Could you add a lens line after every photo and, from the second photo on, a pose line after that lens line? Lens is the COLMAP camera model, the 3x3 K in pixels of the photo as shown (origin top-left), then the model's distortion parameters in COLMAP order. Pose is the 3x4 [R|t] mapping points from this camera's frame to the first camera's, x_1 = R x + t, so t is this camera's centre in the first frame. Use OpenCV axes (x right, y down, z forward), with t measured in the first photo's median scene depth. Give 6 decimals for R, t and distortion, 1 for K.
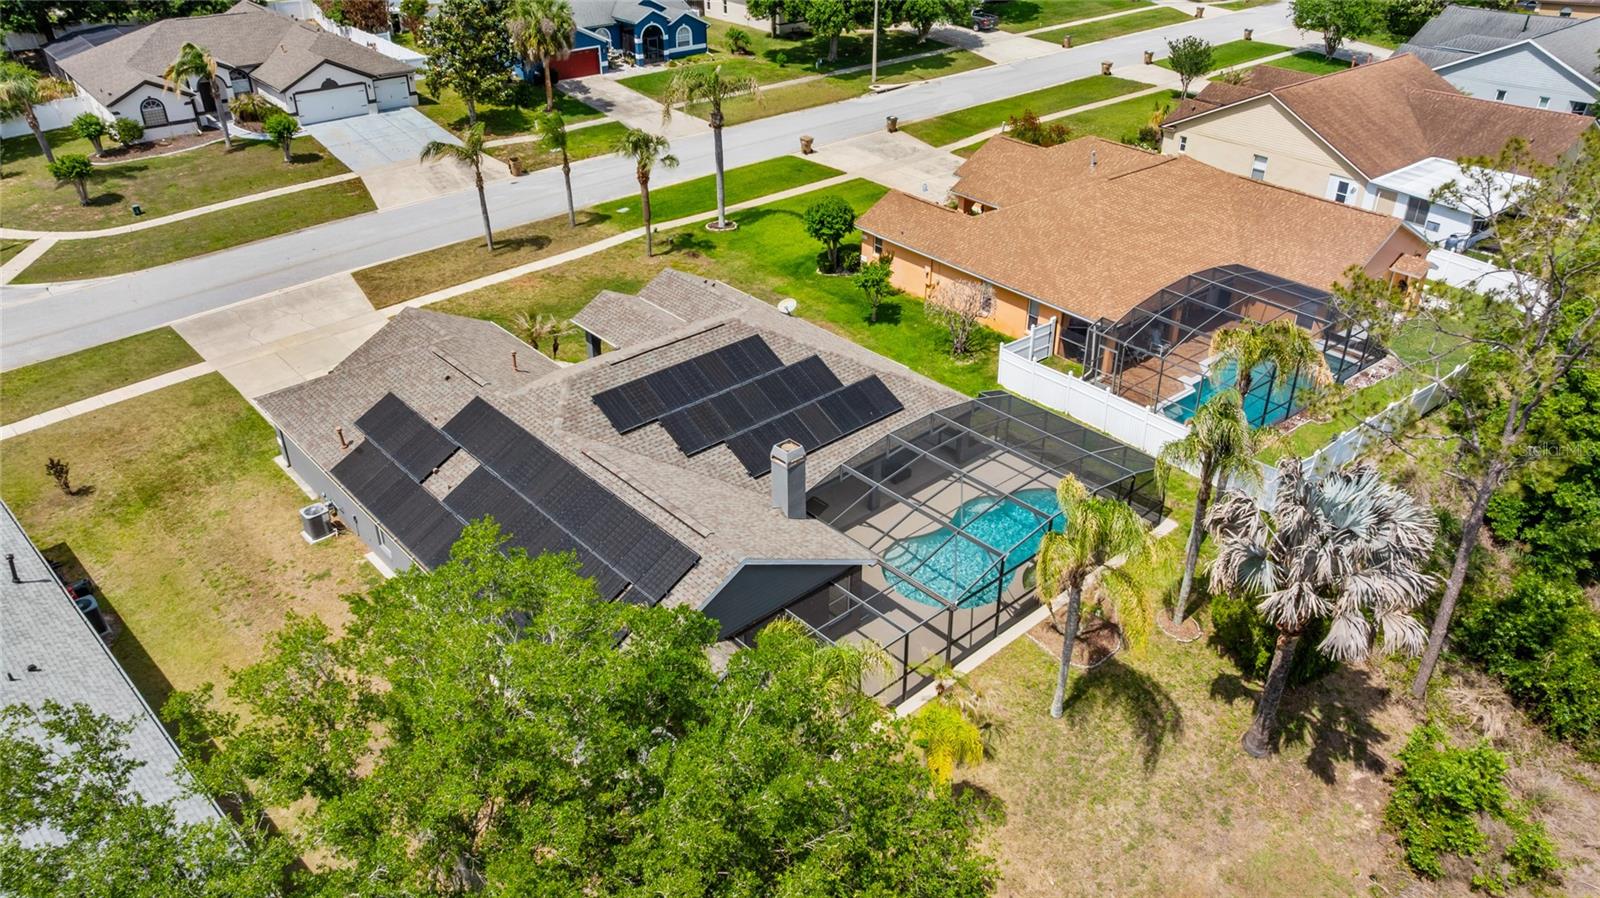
lens RADIAL K [[1126.9, 0, 811.7], [0, 1126.9, 448.6], [0, 0, 1]] dist [-0.031198, 0.011575]
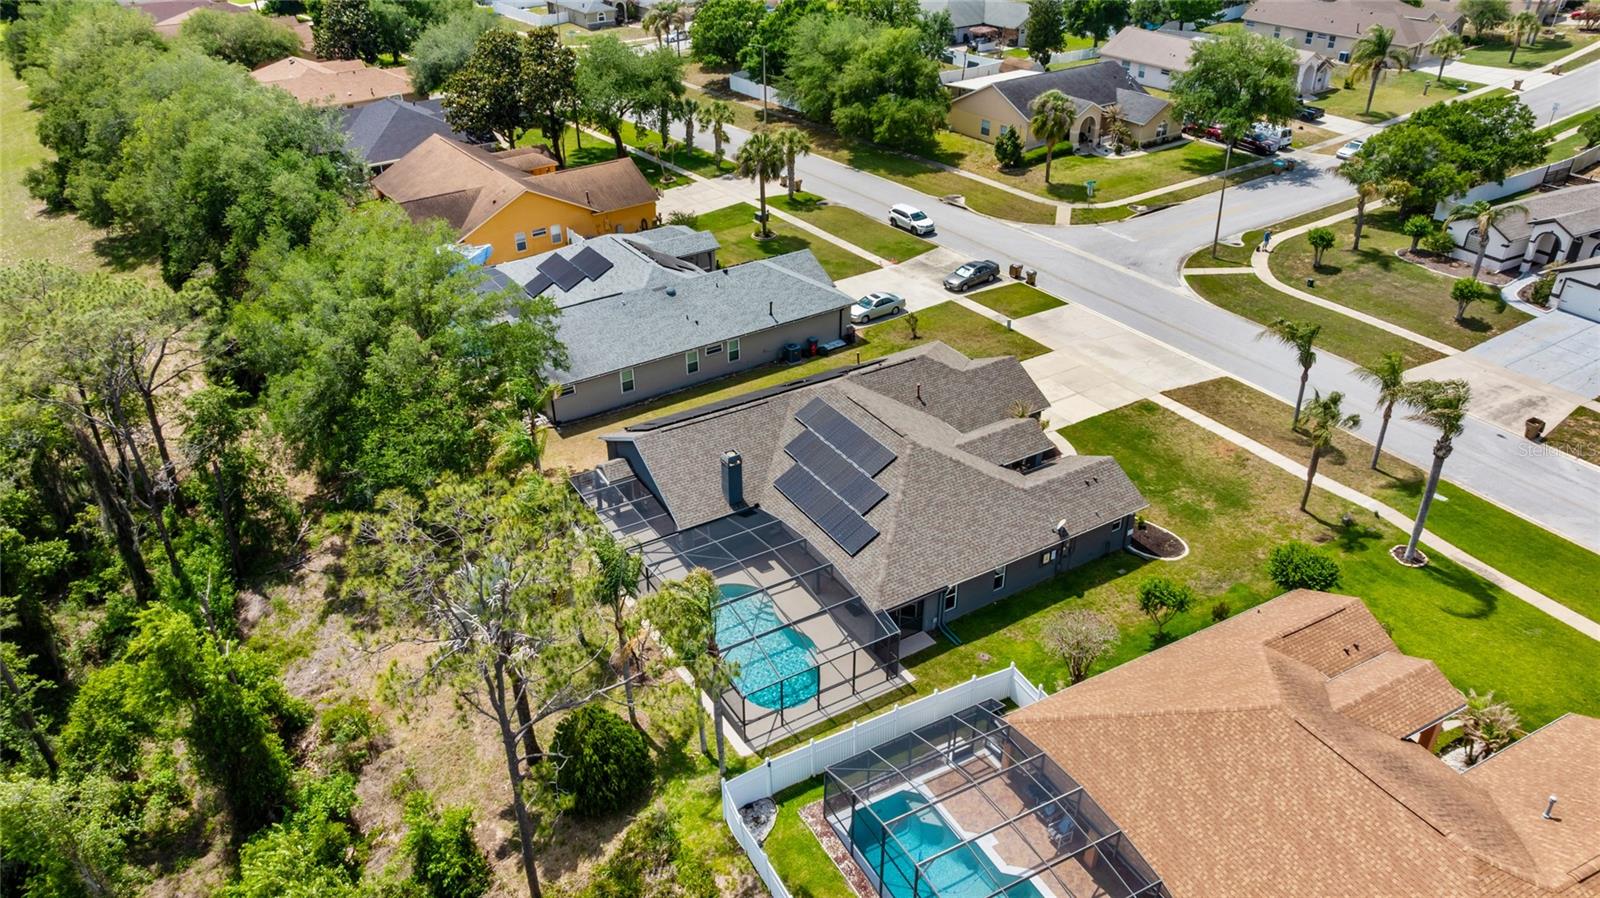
lens RADIAL K [[1126.9, 0, 811.7], [0, 1126.9, 448.6], [0, 0, 1]] dist [-0.031198, 0.011575]
pose [[-0.186896, 0.499588, -0.845861, 0.591479], [-0.501674, 0.691758, 0.519417, -0.405780], [0.844626, 0.521424, 0.121344, 0.409885]]
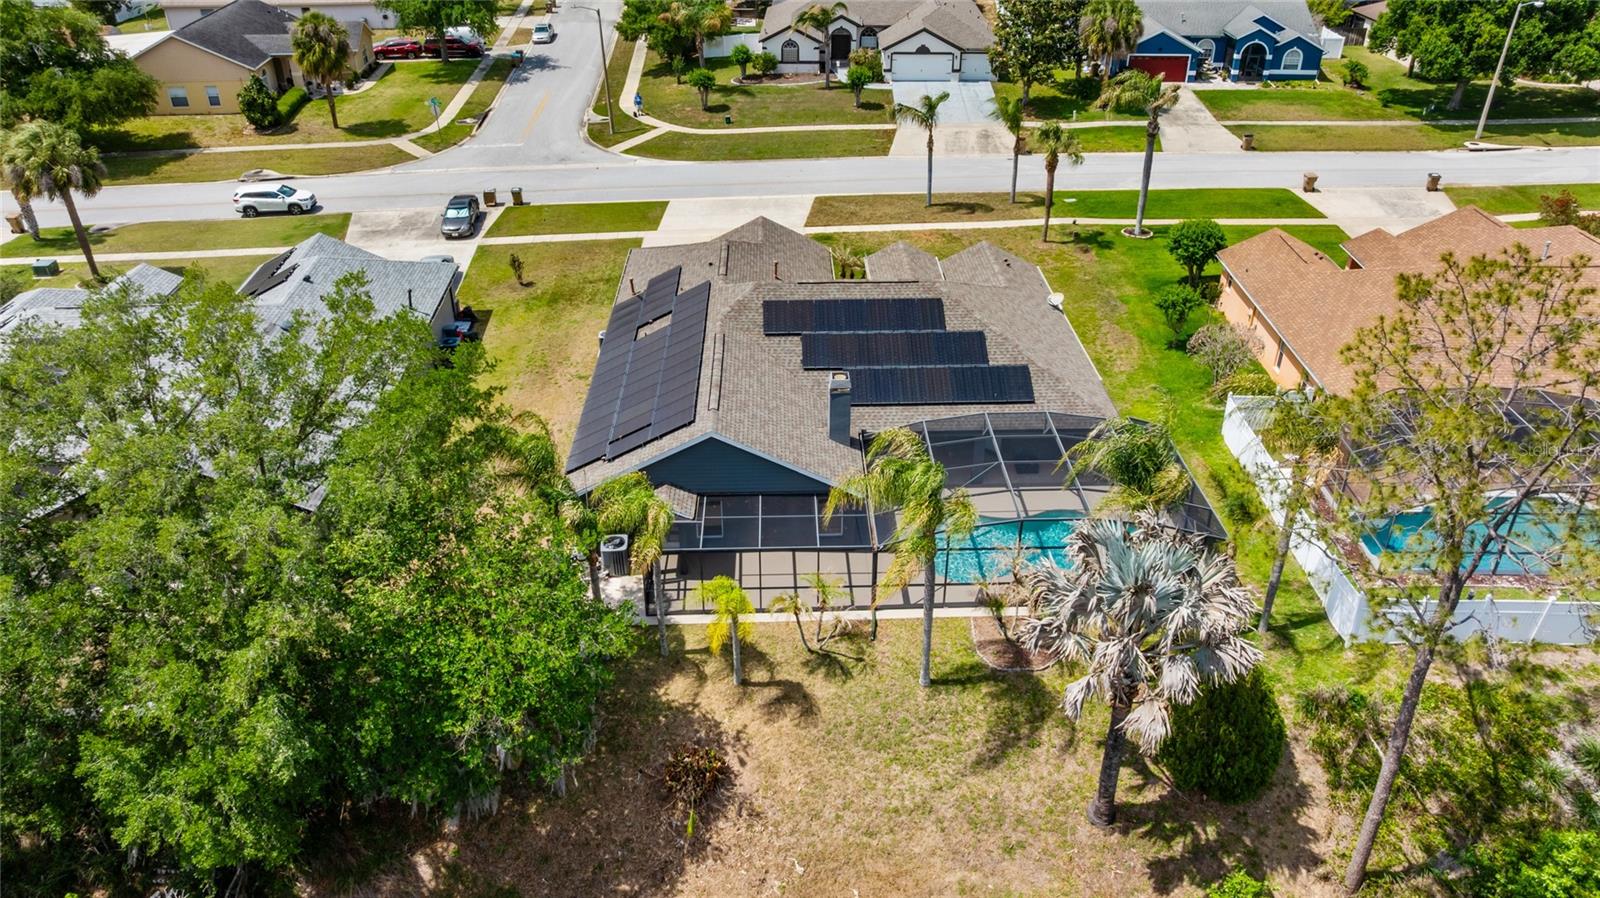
lens RADIAL K [[1126.9, 0, 811.7], [0, 1126.9, 448.6], [0, 0, 1]] dist [-0.031198, 0.011575]
pose [[0.760448, 0.329415, -0.559647, 0.284851], [-0.331616, 0.937940, 0.101484, -0.018109], [0.558346, 0.108414, 0.822494, 0.020496]]
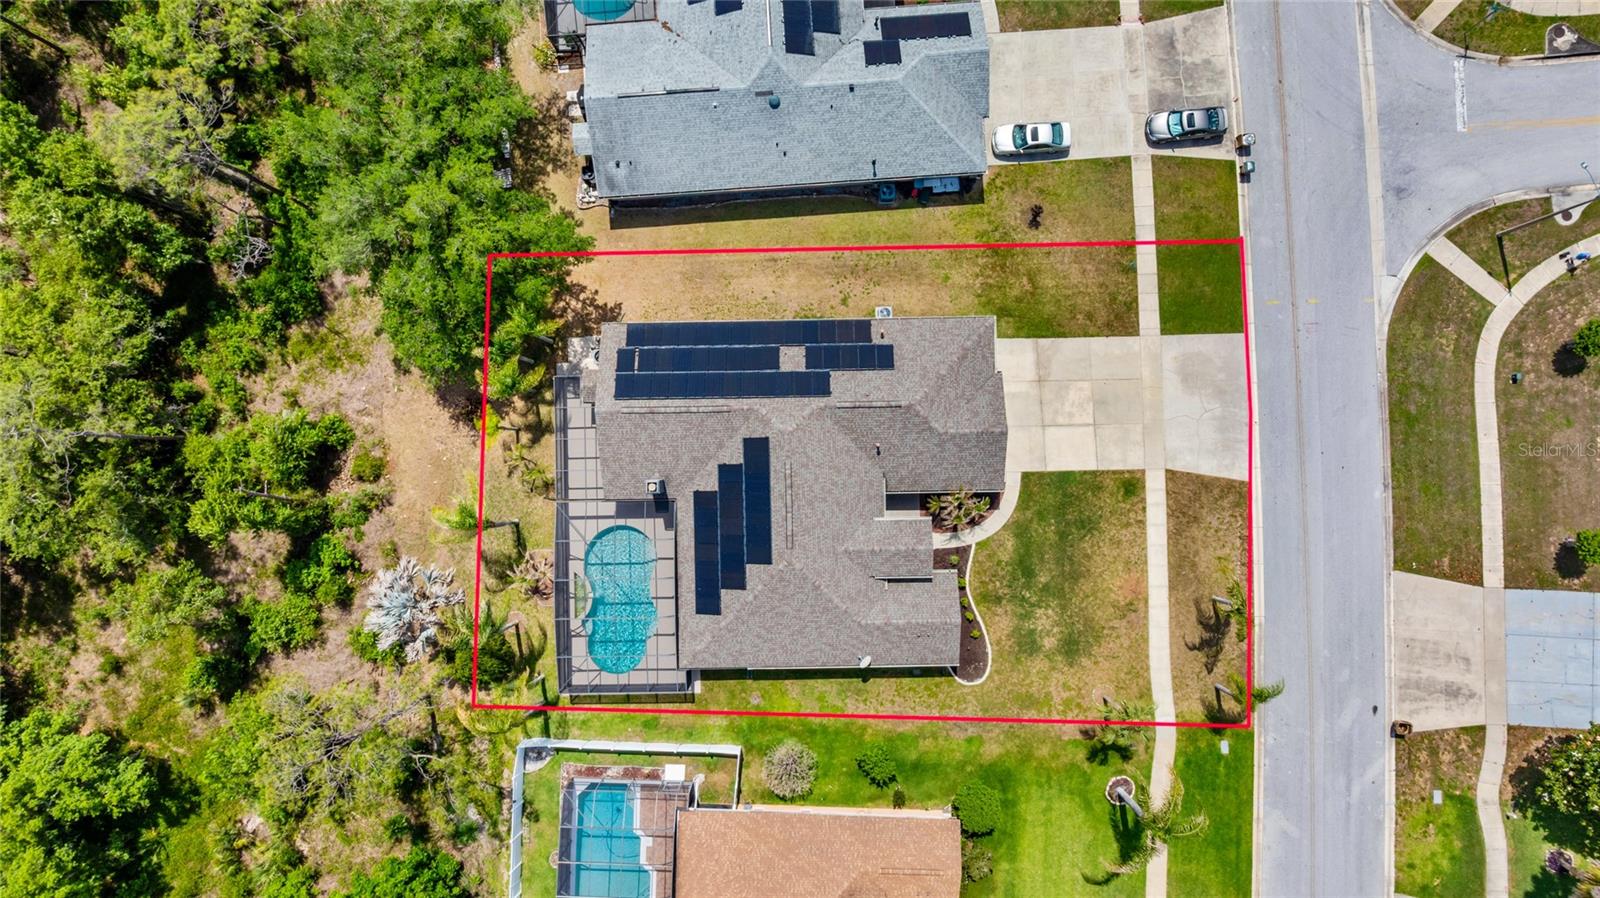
lens RADIAL K [[1126.9, 0, 811.7], [0, 1126.9, 448.6], [0, 0, 1]] dist [-0.031198, 0.011575]
pose [[-0.661227, 0.750117, -0.010150, -0.102548], [-0.385138, -0.327826, 0.862670, -0.770039], [0.643776, 0.574330, 0.505666, 0.087094]]
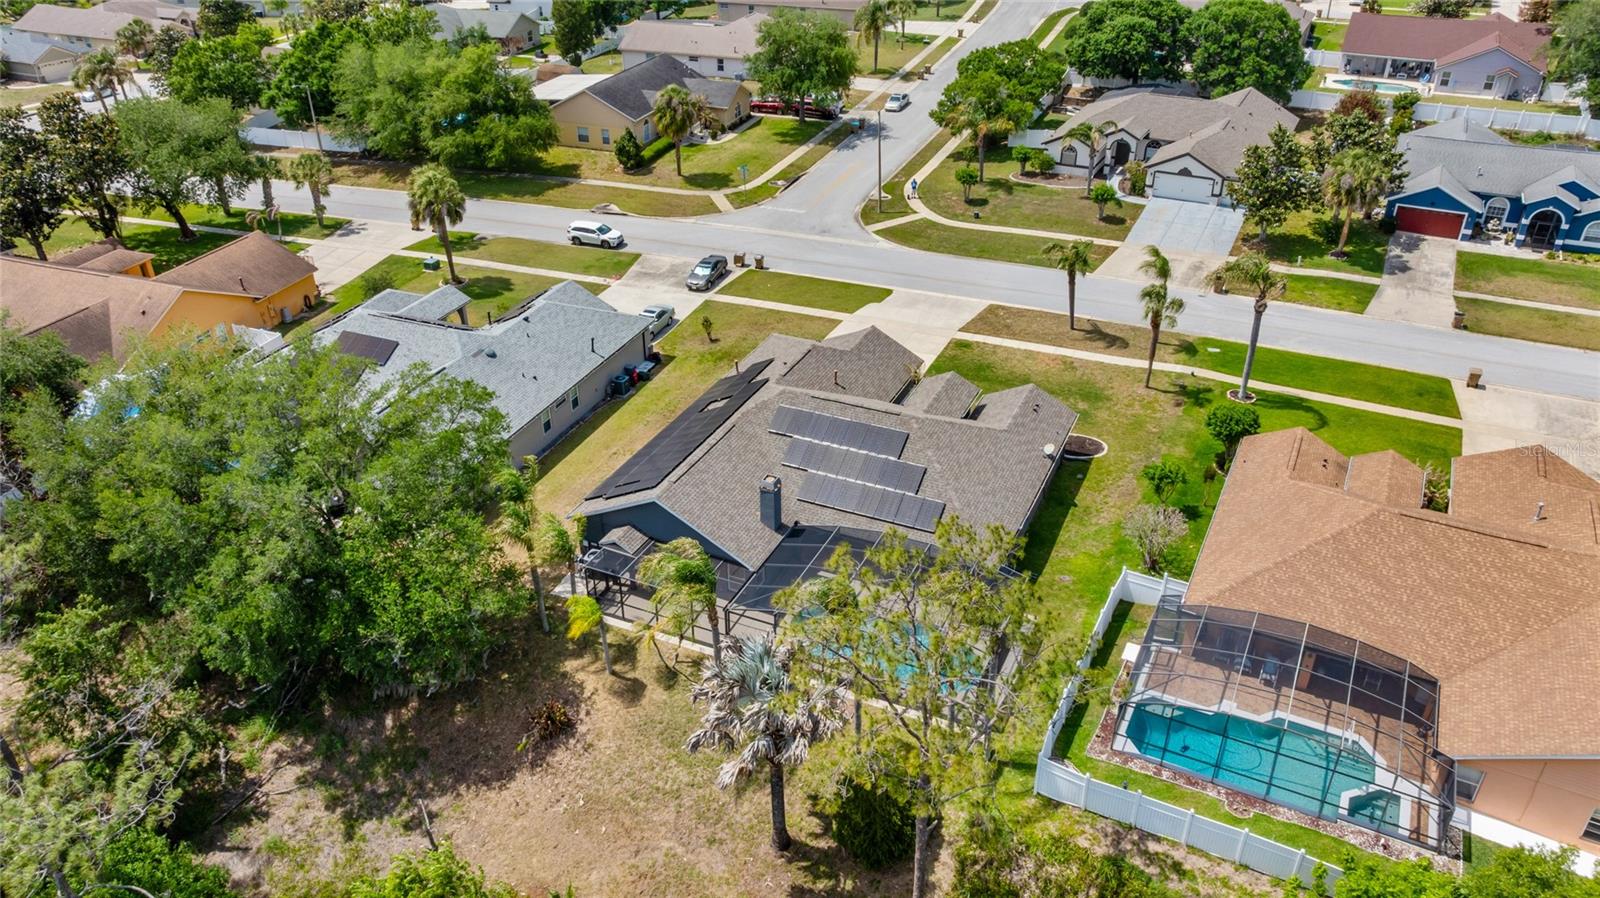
lens RADIAL K [[1126.9, 0, 811.7], [0, 1126.9, 448.6], [0, 0, 1]] dist [-0.031198, 0.011575]
pose [[0.395502, 0.466349, -0.791263, 0.547386], [-0.467555, 0.843751, 0.263584, -0.214312], [0.790551, 0.265711, 0.551749, 0.083368]]
